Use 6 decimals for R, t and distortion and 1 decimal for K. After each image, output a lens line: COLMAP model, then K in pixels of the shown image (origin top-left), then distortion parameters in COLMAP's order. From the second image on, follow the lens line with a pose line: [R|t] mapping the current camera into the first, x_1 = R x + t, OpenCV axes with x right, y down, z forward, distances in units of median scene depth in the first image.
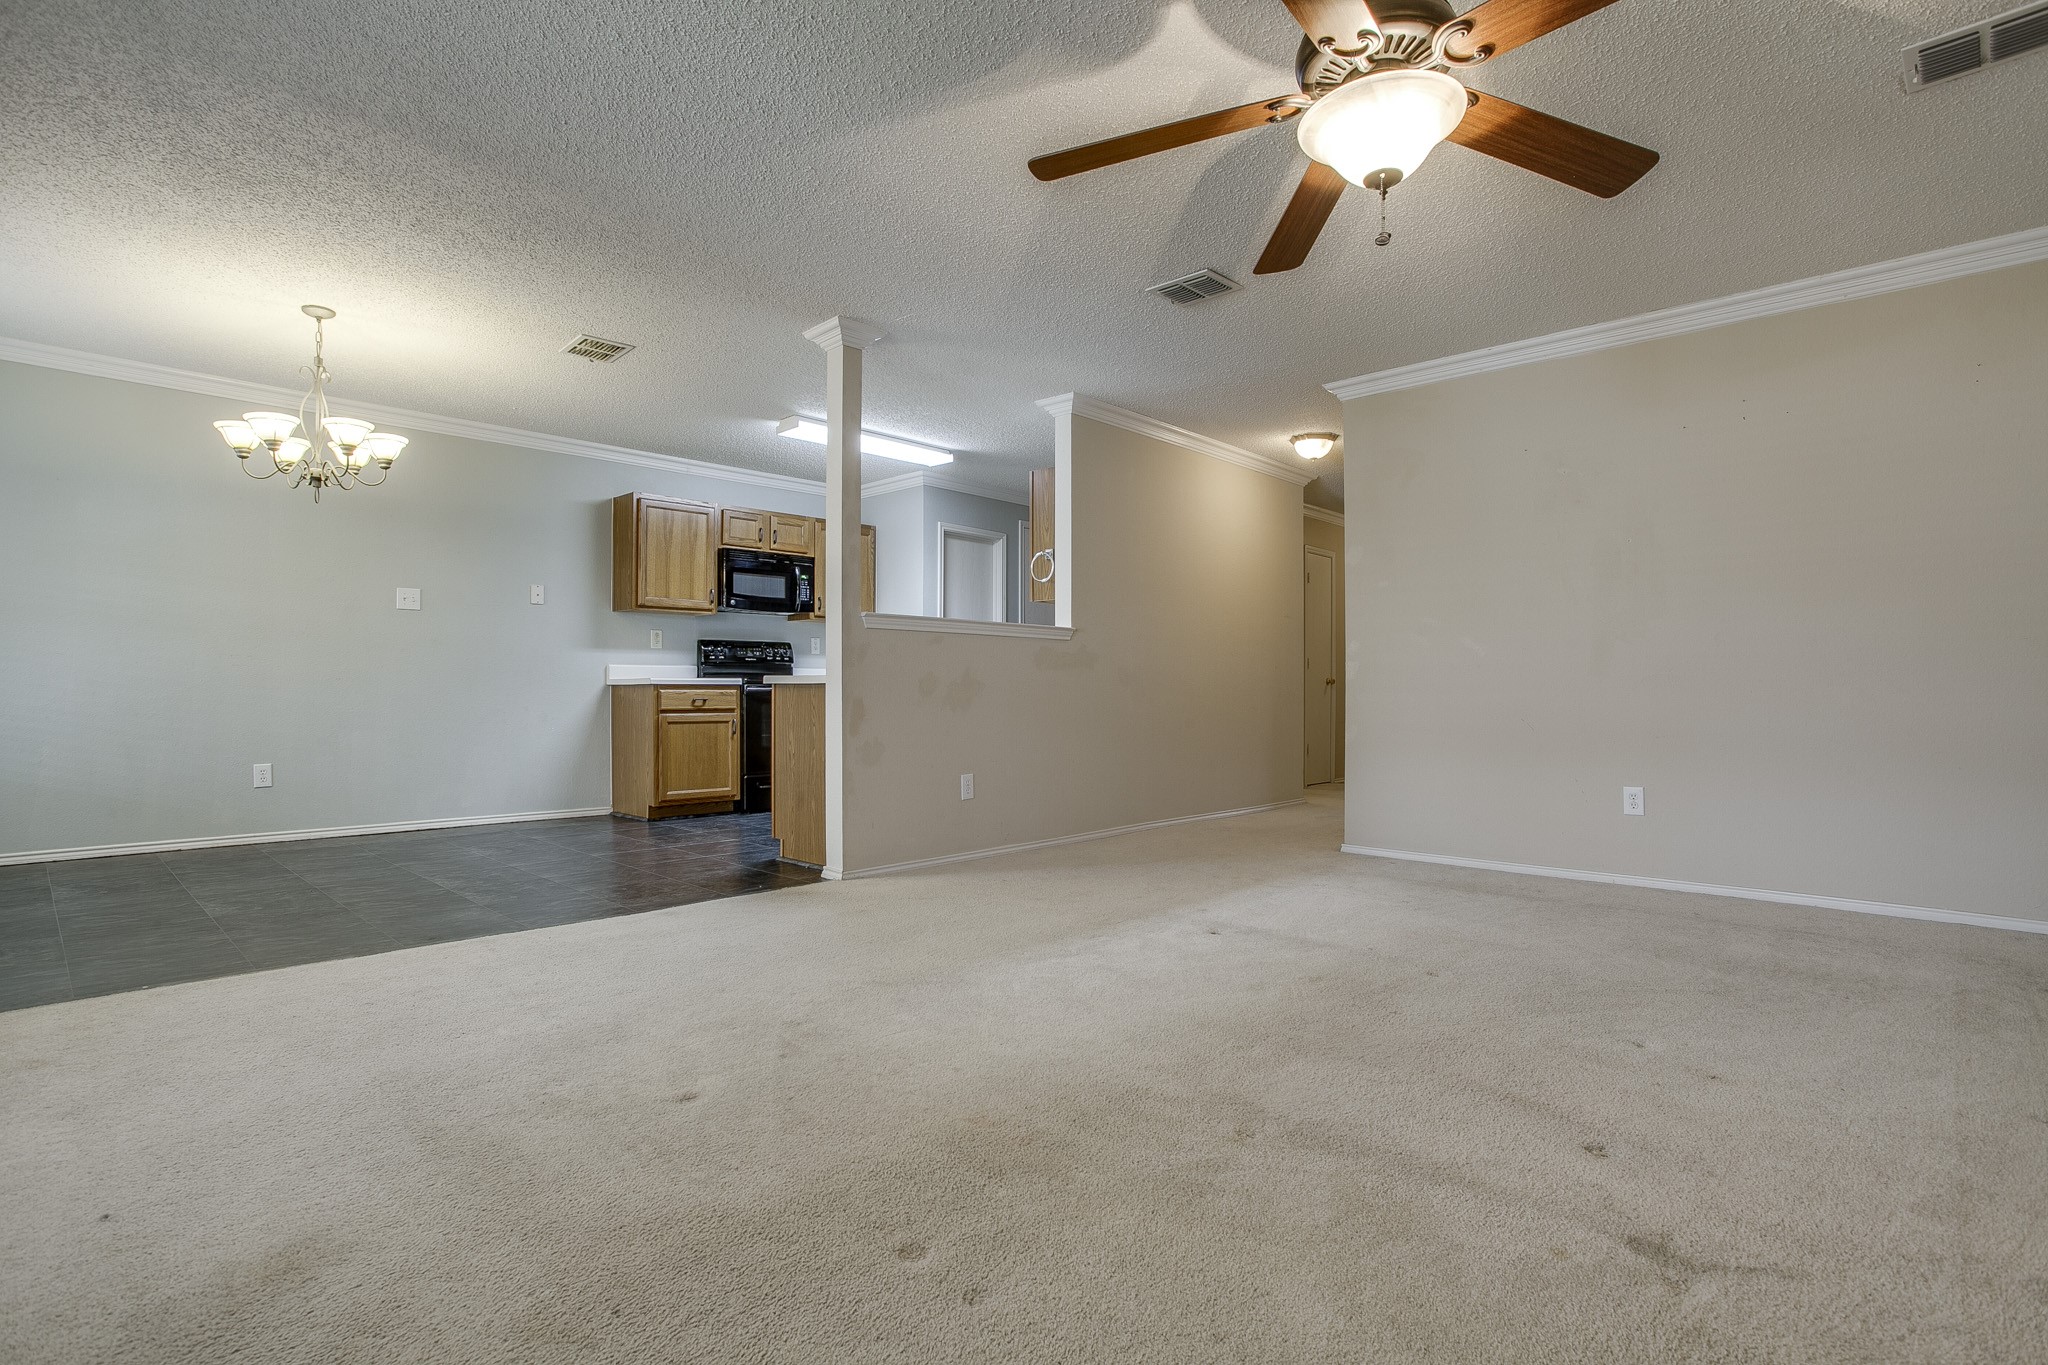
lens RADIAL K [[1008.3, 0, 1026.8], [0, 1008.3, 676.2], [0, 0, 1]] dist [-0.042142, 0.009068]
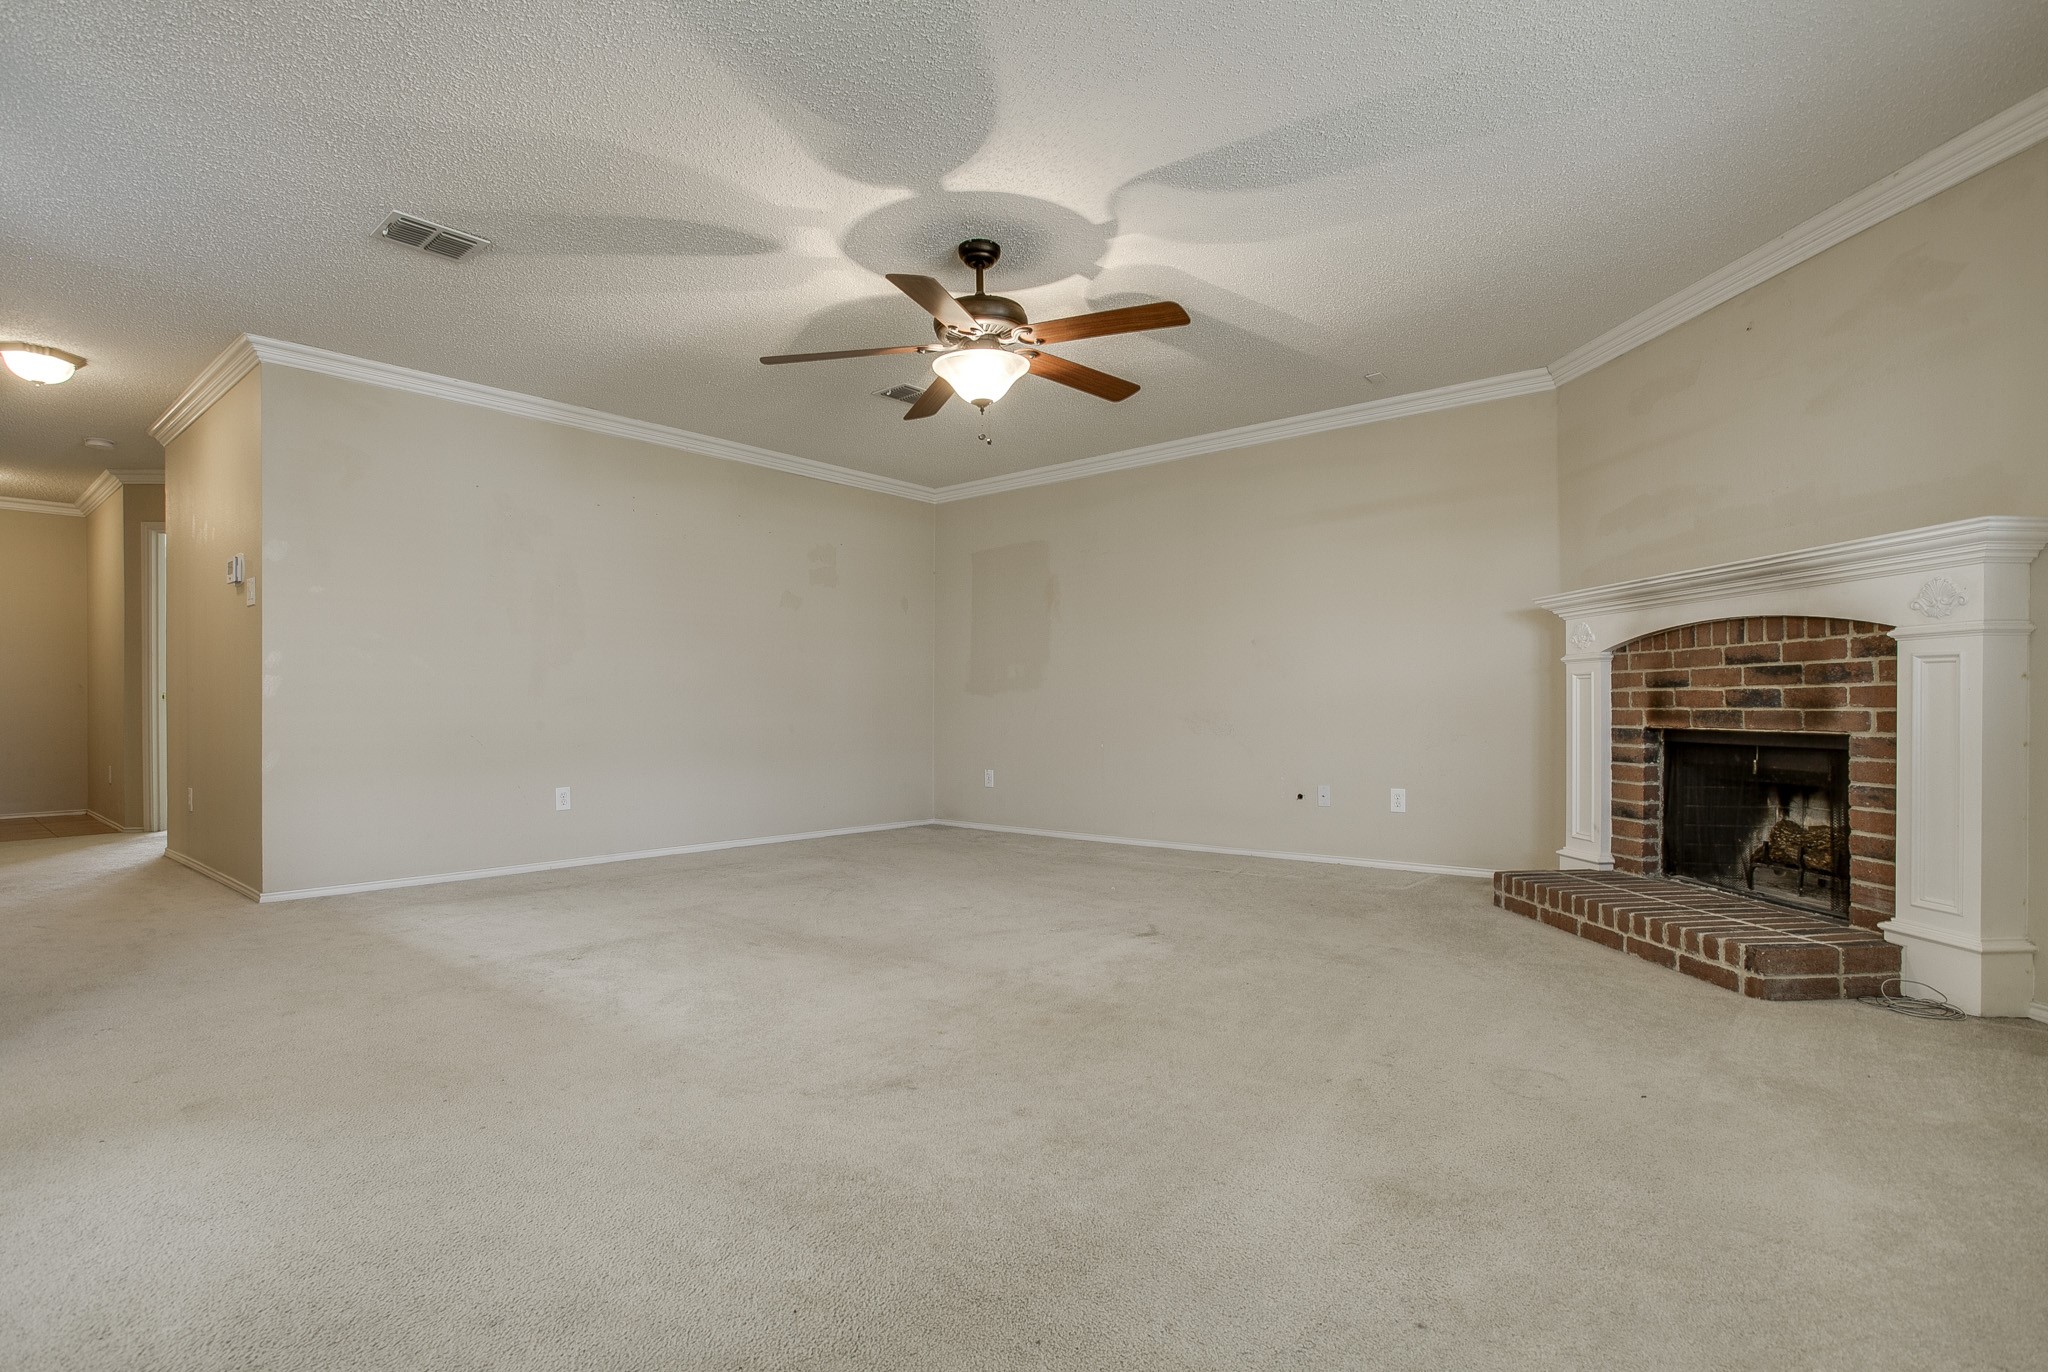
lens RADIAL K [[1008.3, 0, 1027.8], [0, 1008.3, 702.2], [0, 0, 1]] dist [-0.042142, 0.009068]
pose [[-0.065483, 0.002426, 0.997851, -0.570585], [-0.014006, 0.999896, -0.003350, 0.001779], [-0.997755, -0.014196, -0.065443, 0.441550]]
